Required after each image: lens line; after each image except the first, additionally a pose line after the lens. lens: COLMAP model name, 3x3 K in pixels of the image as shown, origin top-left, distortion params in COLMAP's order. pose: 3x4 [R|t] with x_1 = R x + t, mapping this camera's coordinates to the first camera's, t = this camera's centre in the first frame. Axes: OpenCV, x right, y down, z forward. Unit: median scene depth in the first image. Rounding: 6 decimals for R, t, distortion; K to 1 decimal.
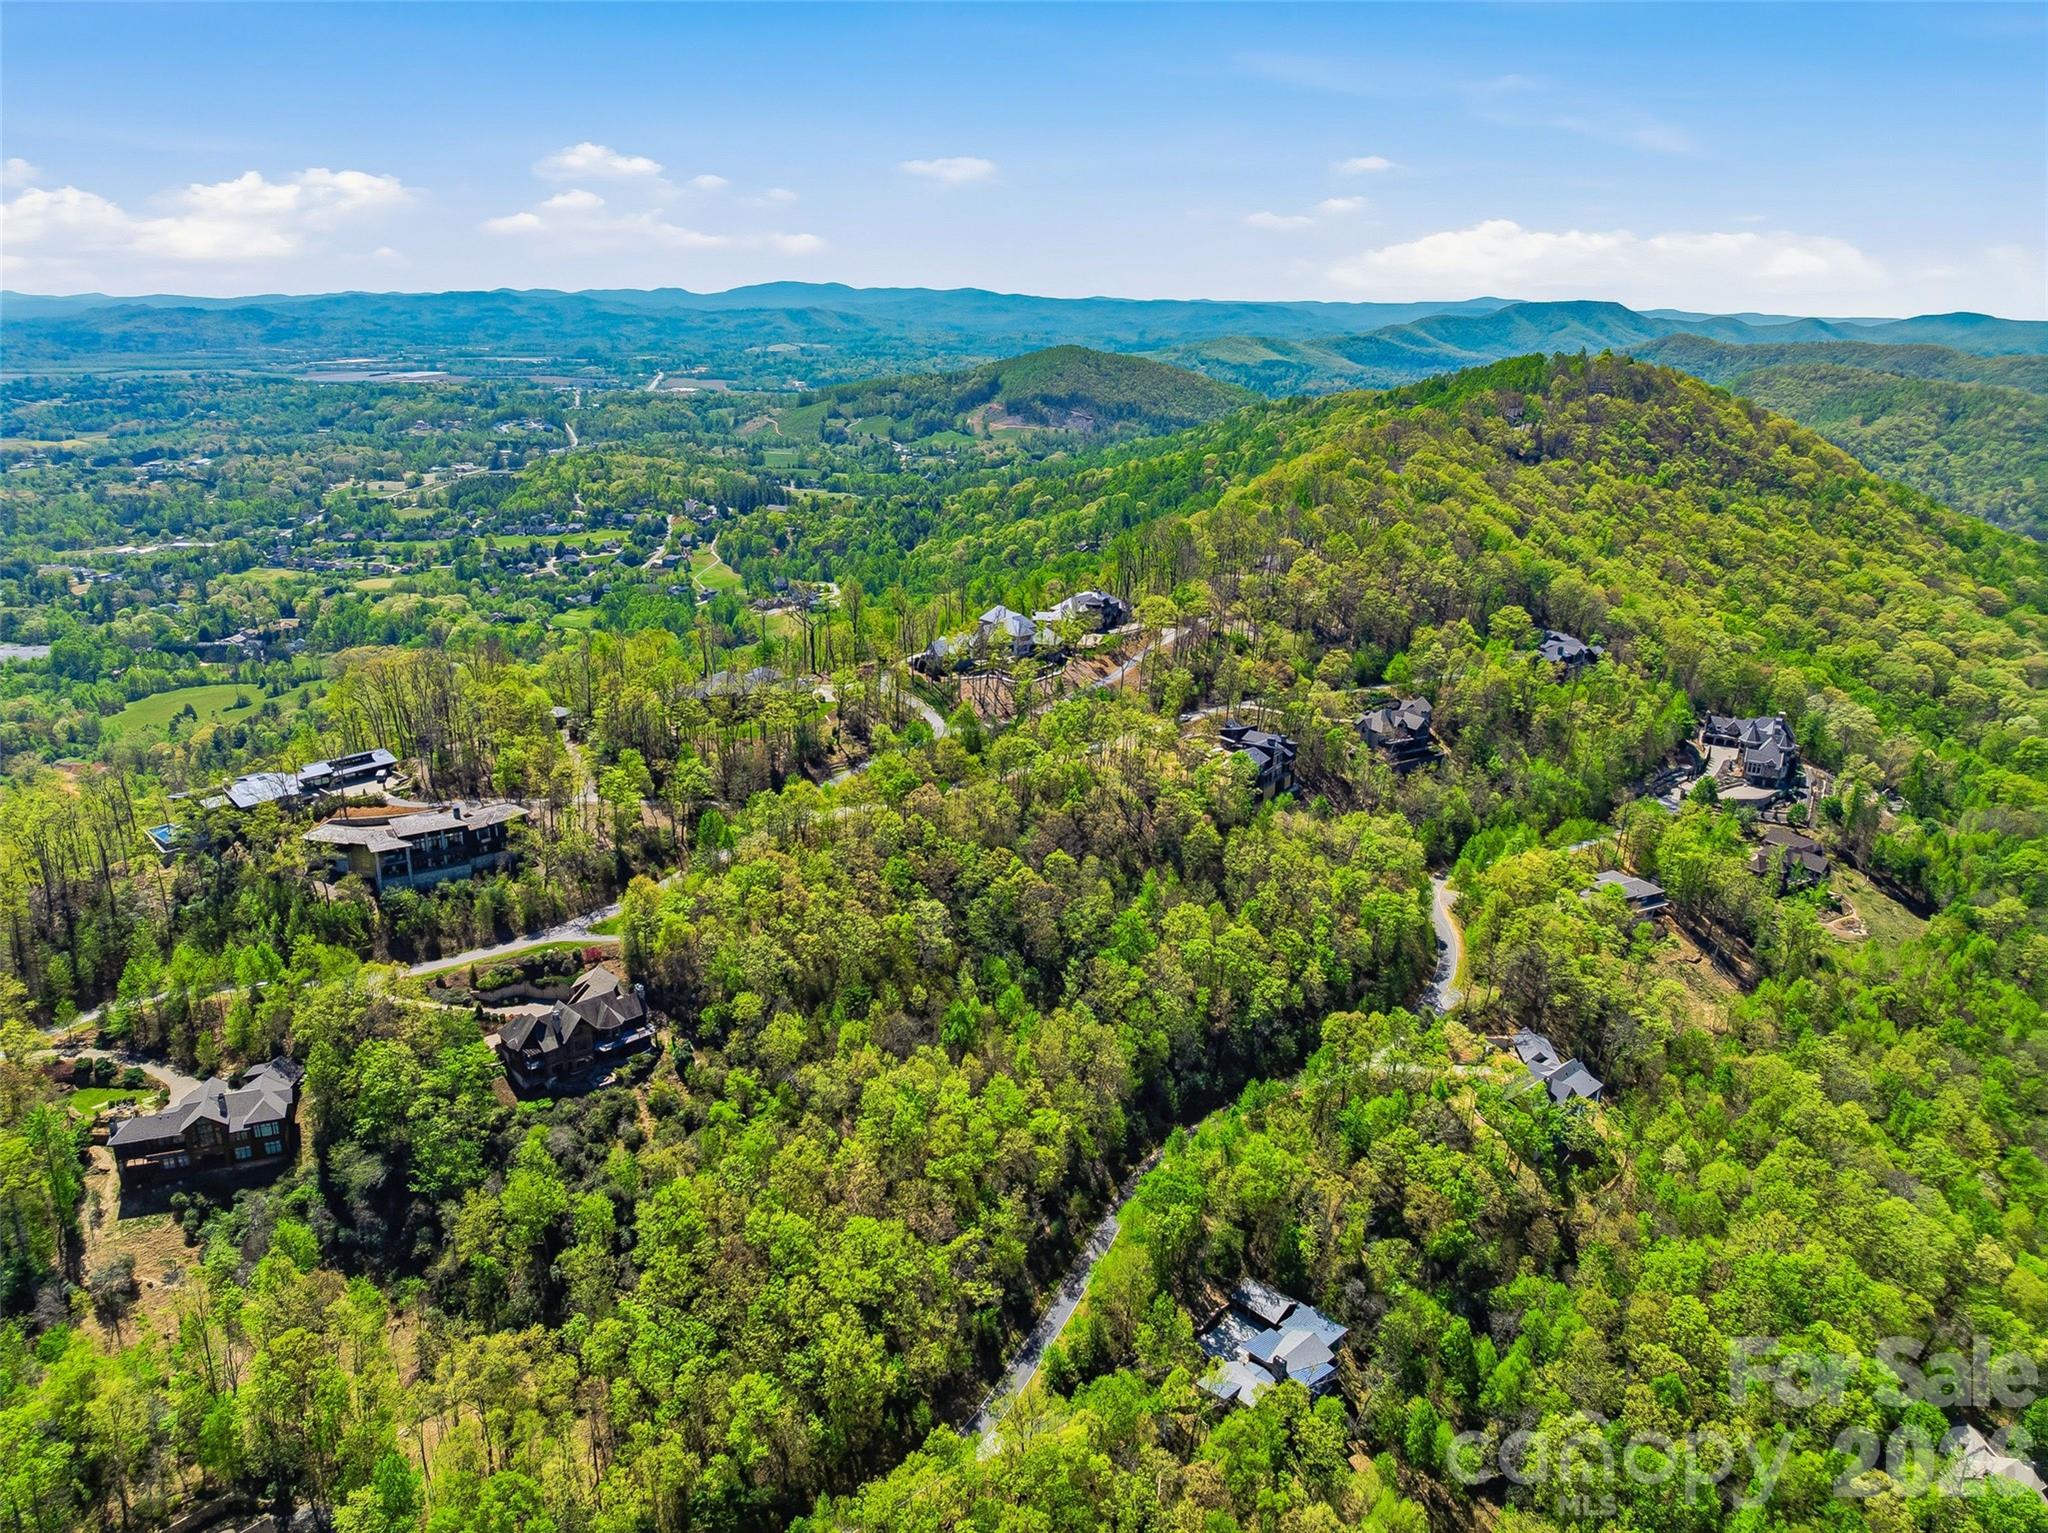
lens RADIAL K [[1437.4, 0, 1024.0], [0, 1437.4, 766.5], [0, 0, 1]] dist [-0.047802, 0.011258]
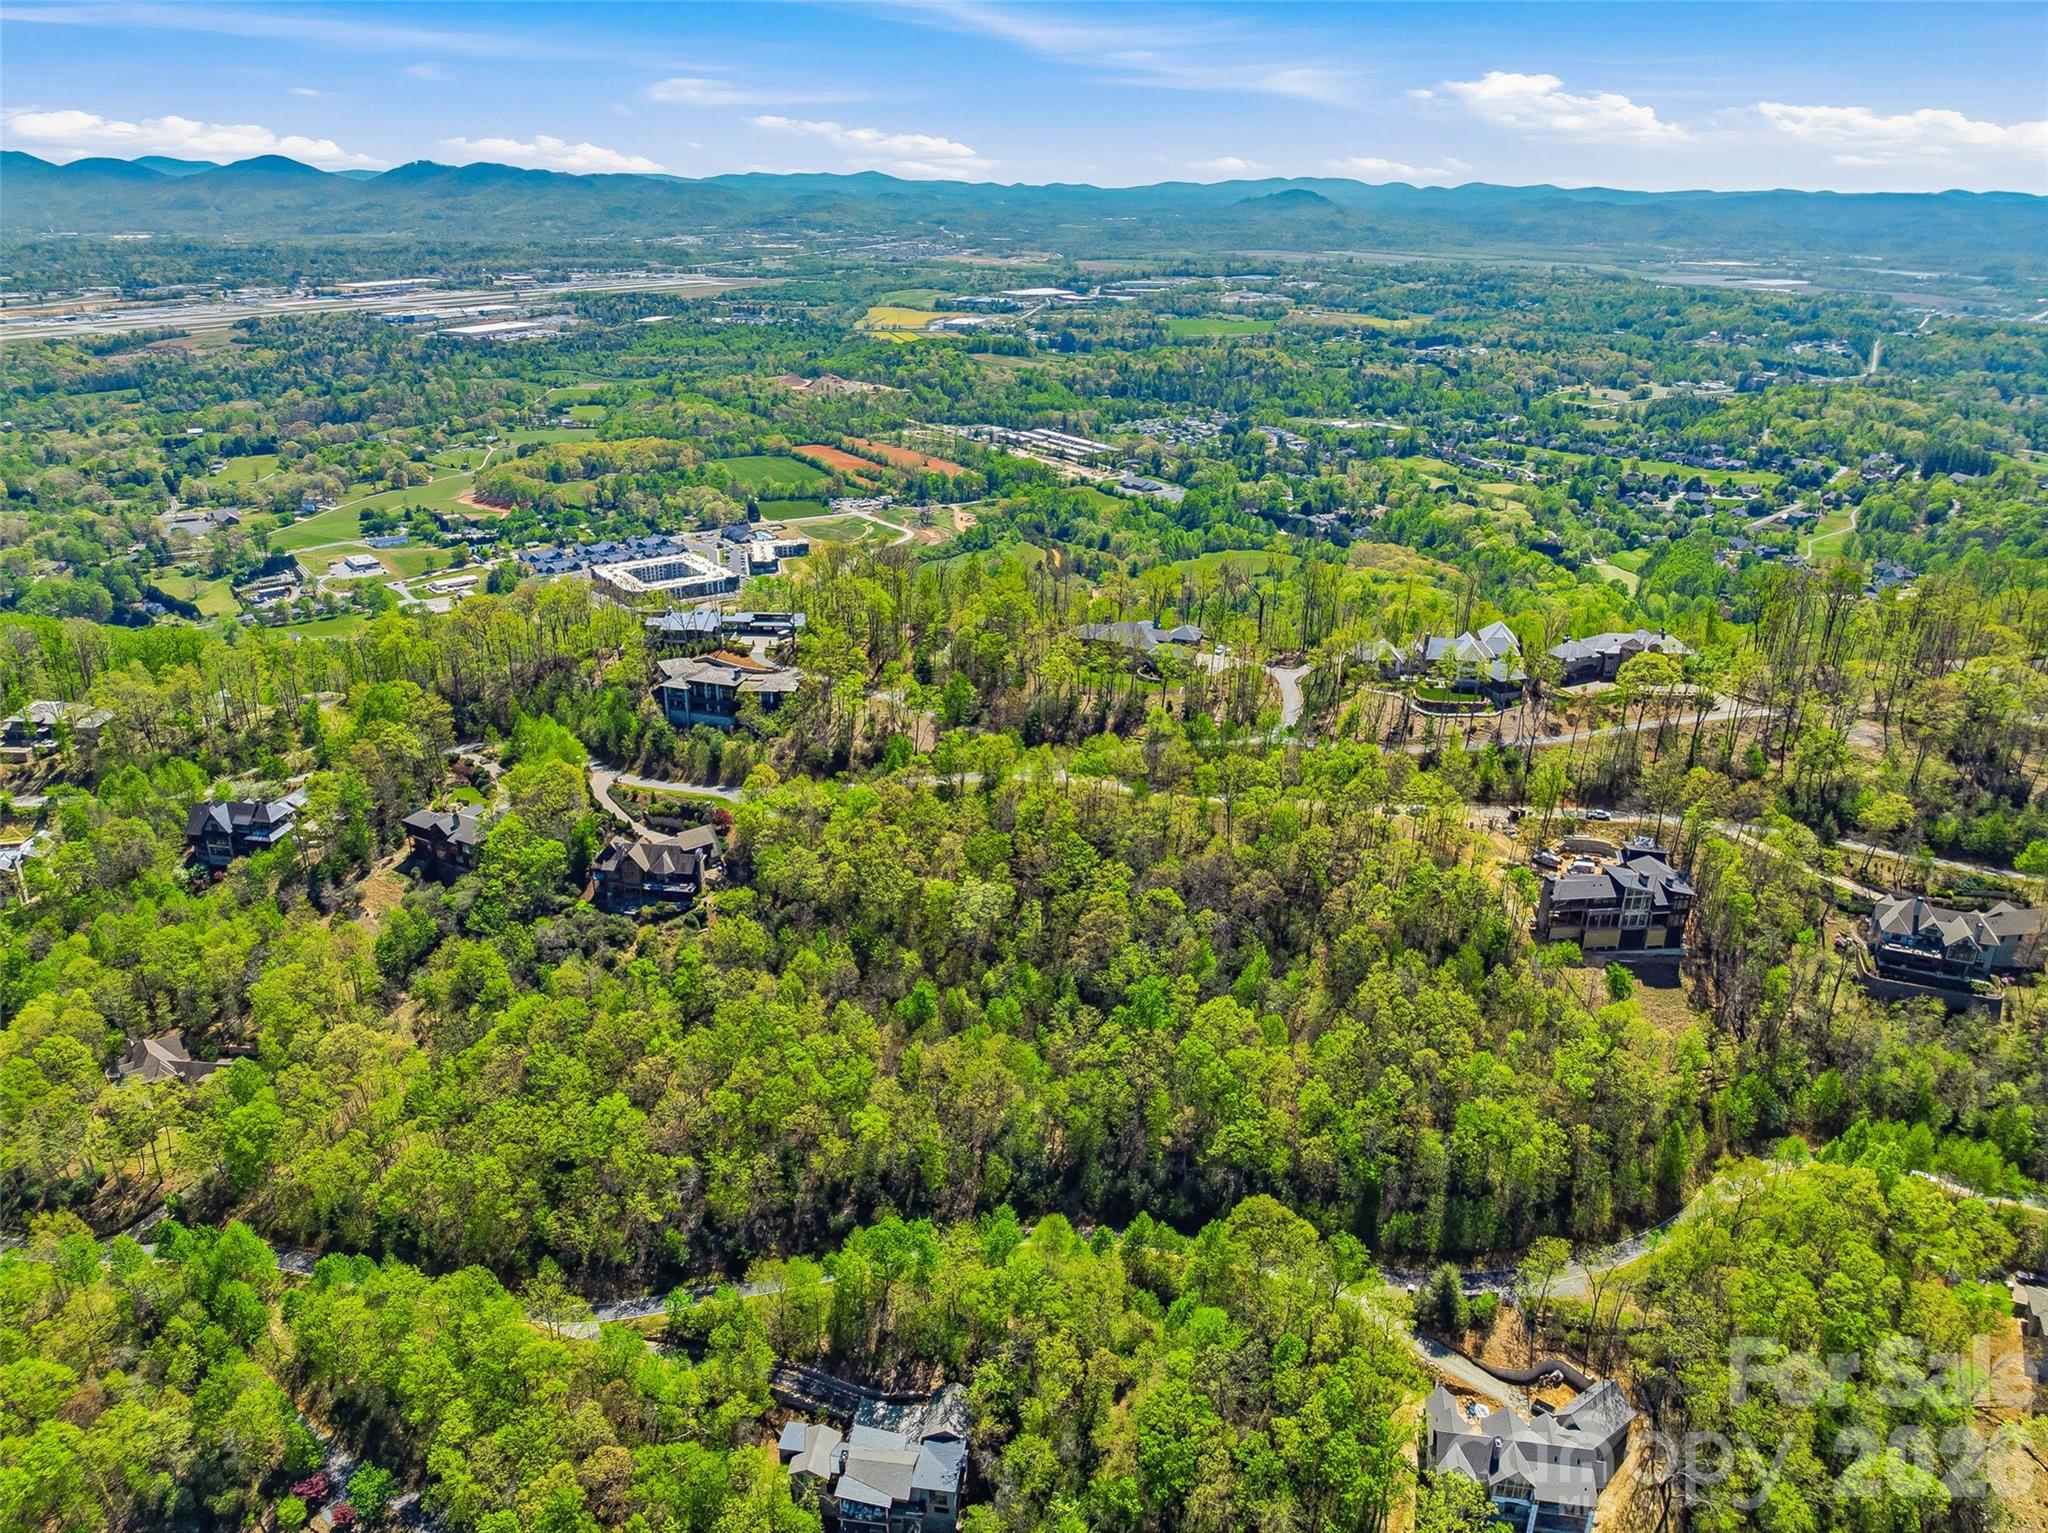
lens RADIAL K [[1437.4, 0, 1024.0], [0, 1437.4, 766.5], [0, 0, 1]] dist [-0.047802, 0.011258]
pose [[0.626458, 0.292871, -0.722341, 0.124607], [-0.245075, 0.953736, 0.174145, -0.031172], [0.739925, 0.067933, 0.669251, 0.070599]]
